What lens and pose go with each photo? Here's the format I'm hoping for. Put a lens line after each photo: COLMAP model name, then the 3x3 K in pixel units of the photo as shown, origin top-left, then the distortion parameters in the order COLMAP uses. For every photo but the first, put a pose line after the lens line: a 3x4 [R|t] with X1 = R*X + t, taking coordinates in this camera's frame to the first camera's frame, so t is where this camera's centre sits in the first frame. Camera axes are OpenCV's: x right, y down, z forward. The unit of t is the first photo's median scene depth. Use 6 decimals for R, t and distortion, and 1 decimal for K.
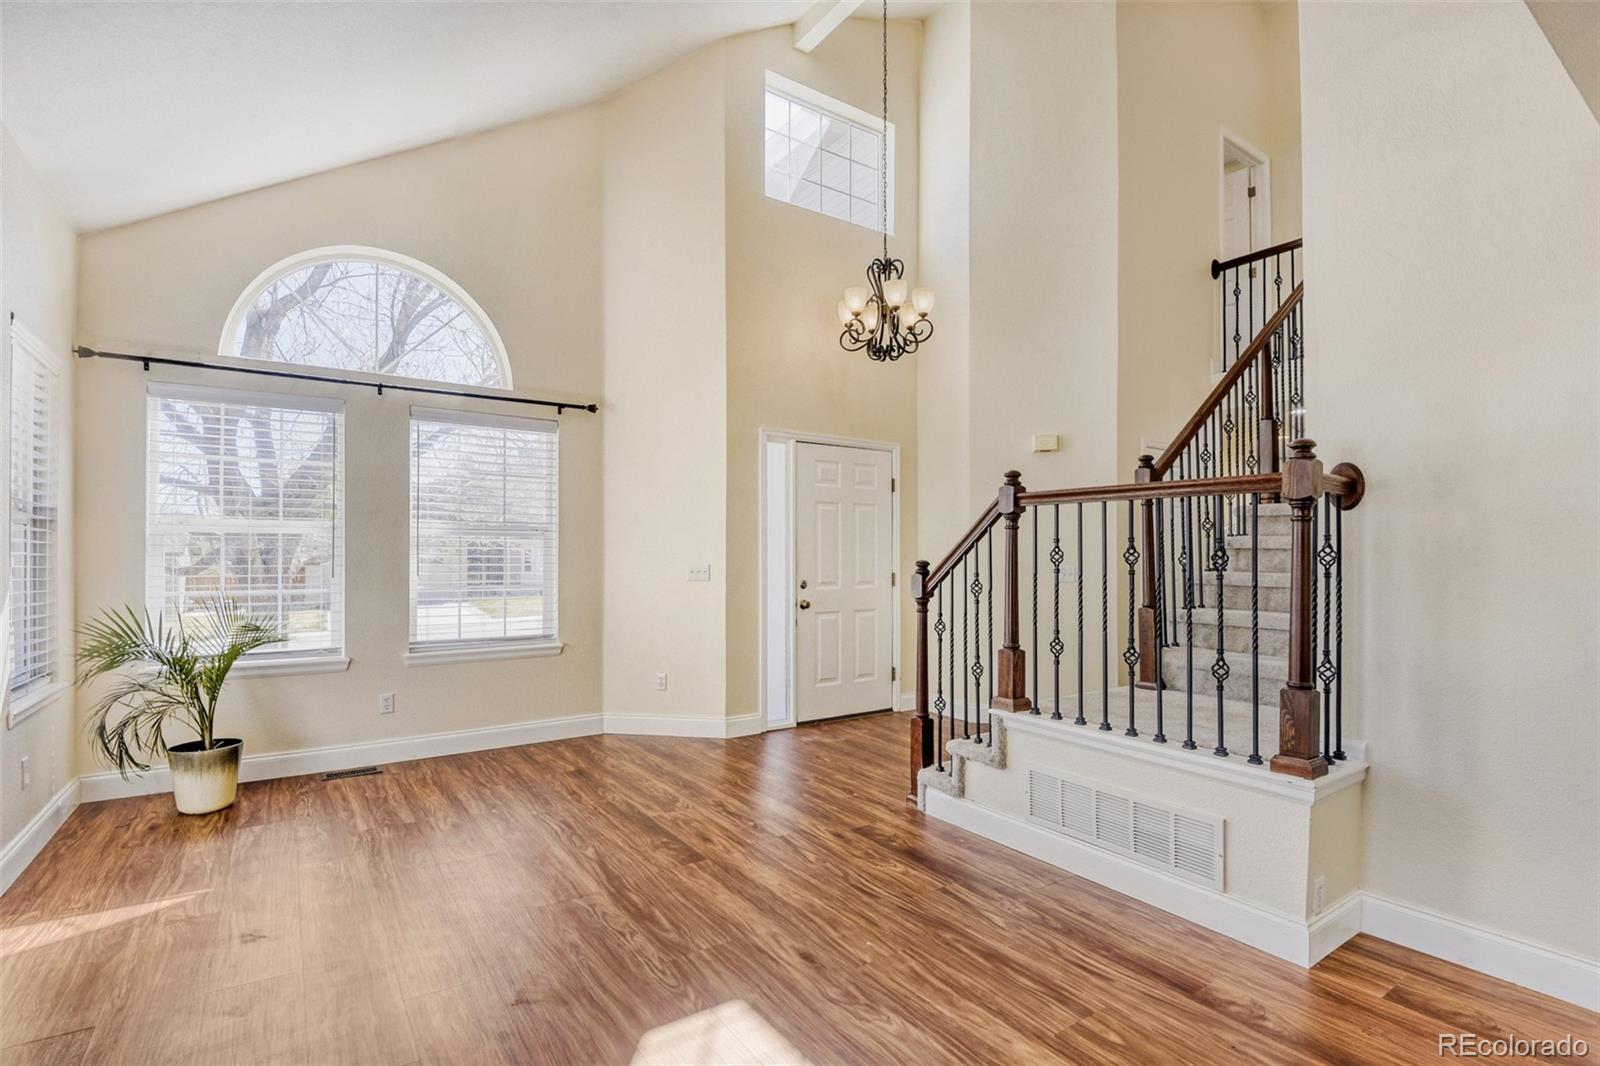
lens RADIAL K [[747.0, 0, 808.4], [0, 747.0, 553.4], [0, 0, 1]] dist [0.020643, -0.014795]
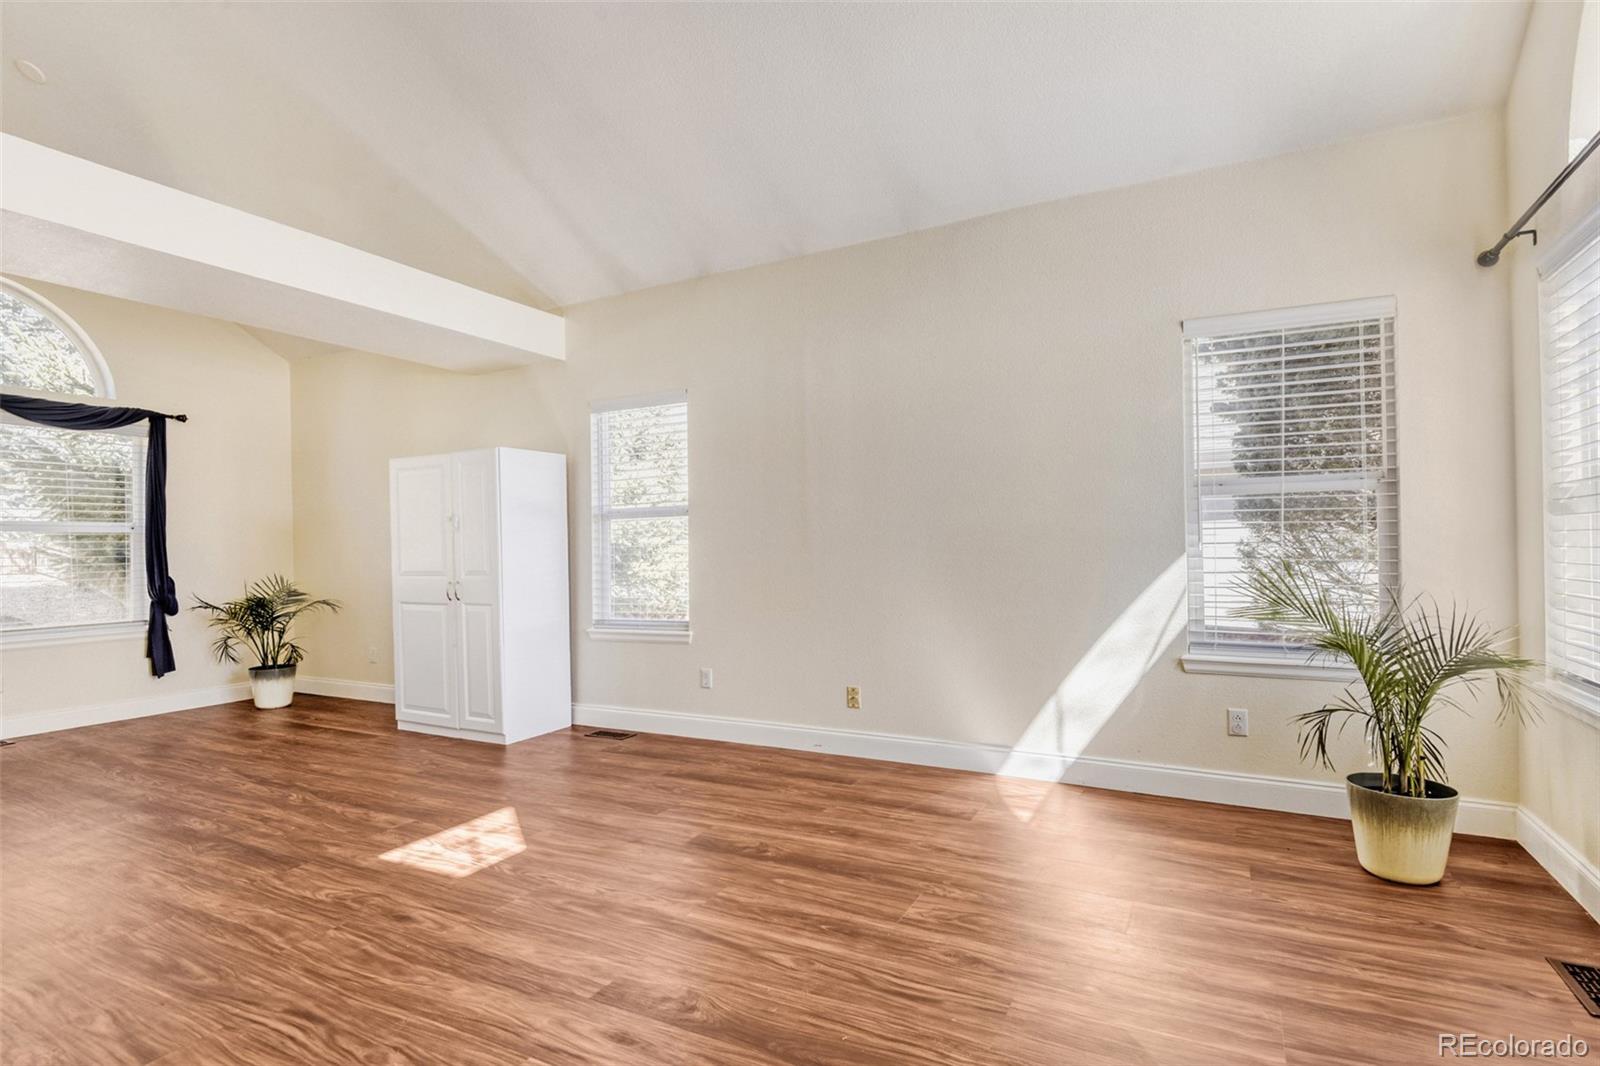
lens RADIAL K [[747.0, 0, 832.8], [0, 747.0, 548.8], [0, 0, 1]] dist [0.020643, -0.014795]
pose [[-0.866141, 0.012098, -0.499653, -0.002426], [0.017903, 0.999816, -0.006826, 0.032159], [0.499479, -0.014857, -0.866199, 1.380572]]
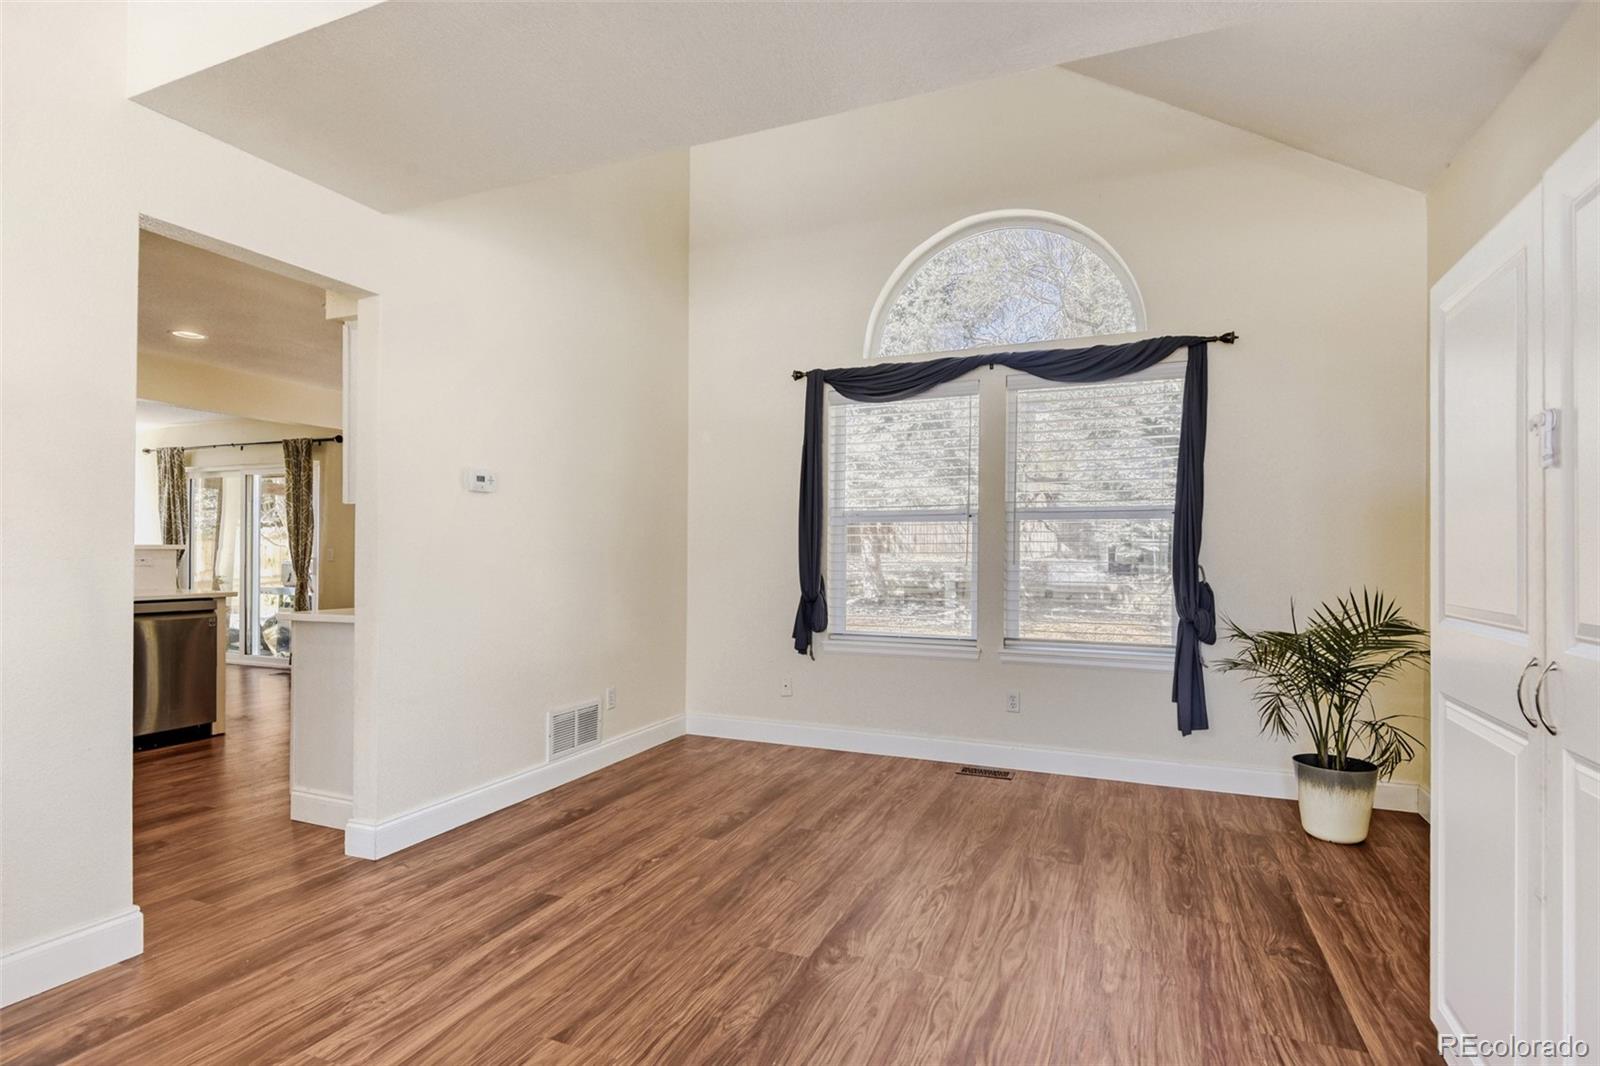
lens RADIAL K [[792.2, 0, 803.2], [0, 792.2, 560.7], [0, 0, 1]] dist [0.009247, -0.004620]
pose [[-0.543680, -0.010987, 0.839220, -0.192429], [-0.014651, 0.999886, 0.003600, 0.026977], [-0.839164, -0.010338, -0.543780, 0.434341]]
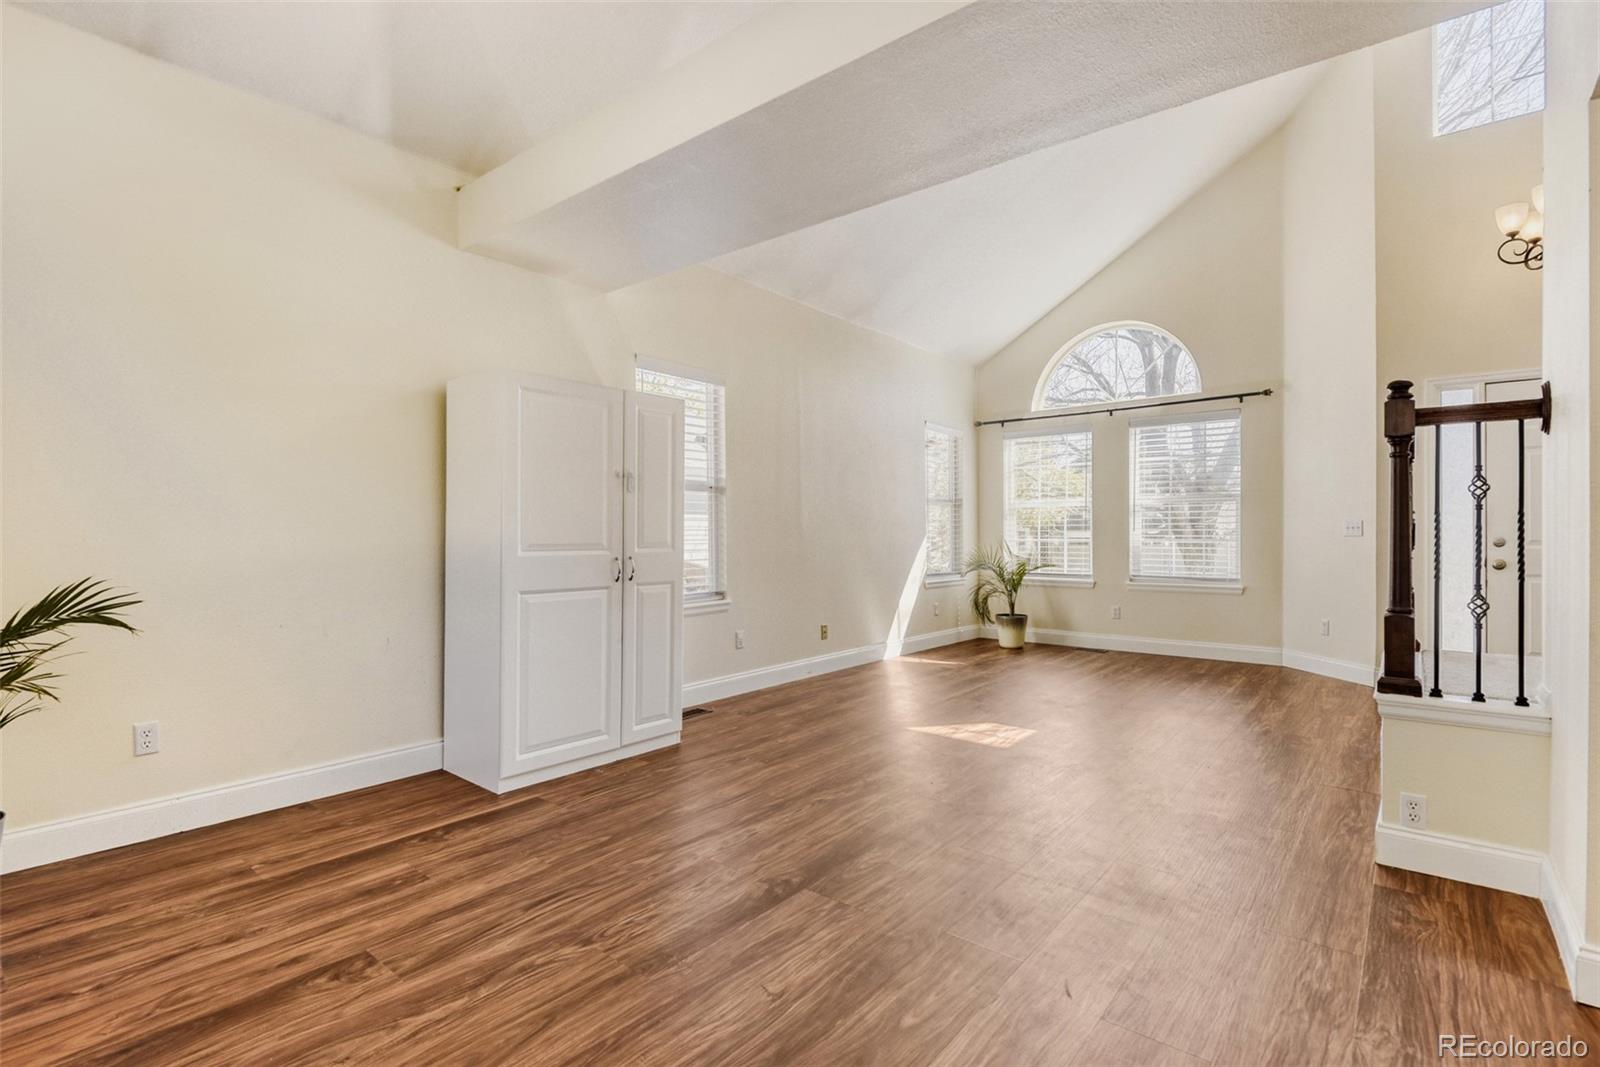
lens RADIAL K [[747.0, 0, 799.8], [0, 747.0, 528.1], [0, 0, 1]] dist [0.020643, -0.014795]
pose [[0.287032, -0.006819, -0.957897, 0.925646], [0.007159, 0.999962, -0.004973, 0.034181], [0.957894, -0.005431, 0.287070, -0.090558]]
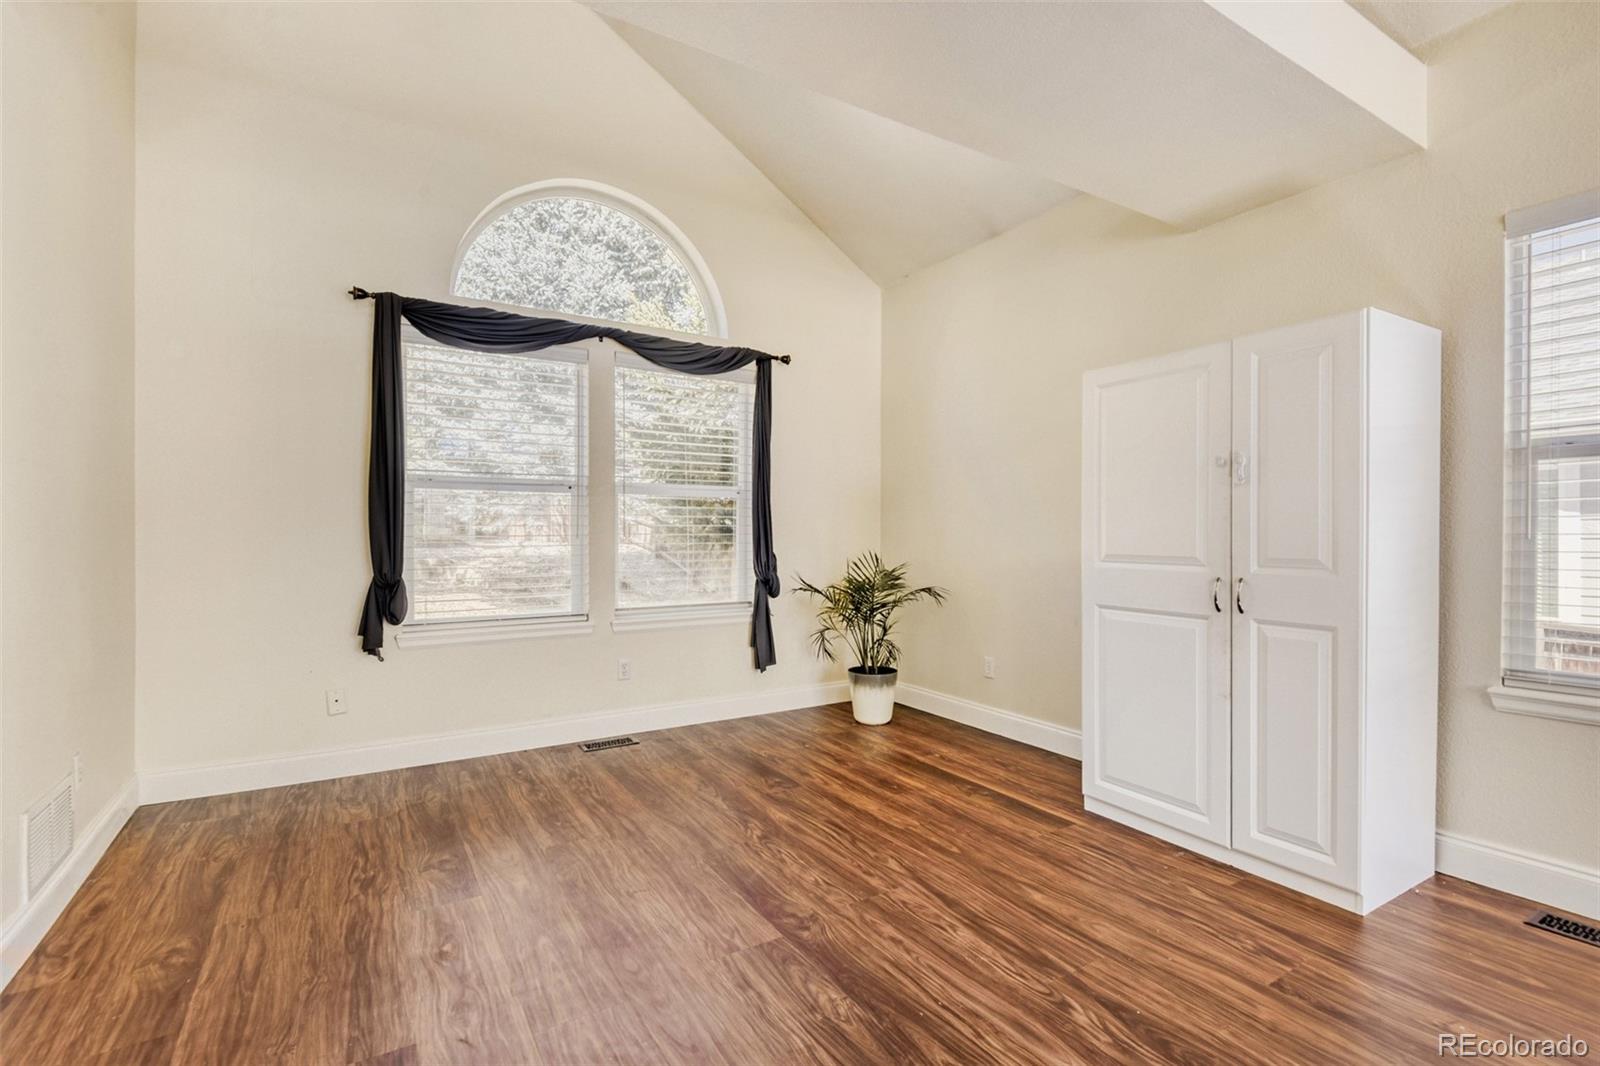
lens RADIAL K [[747.0, 0, 823.6], [0, 747.0, 547.2], [0, 0, 1]] dist [0.020643, -0.014795]
pose [[-0.999582, -0.006353, 0.028214, 0.272367], [-0.005981, 0.999894, 0.013245, 0.030622], [-0.028295, 0.013070, -0.999514, 0.662762]]
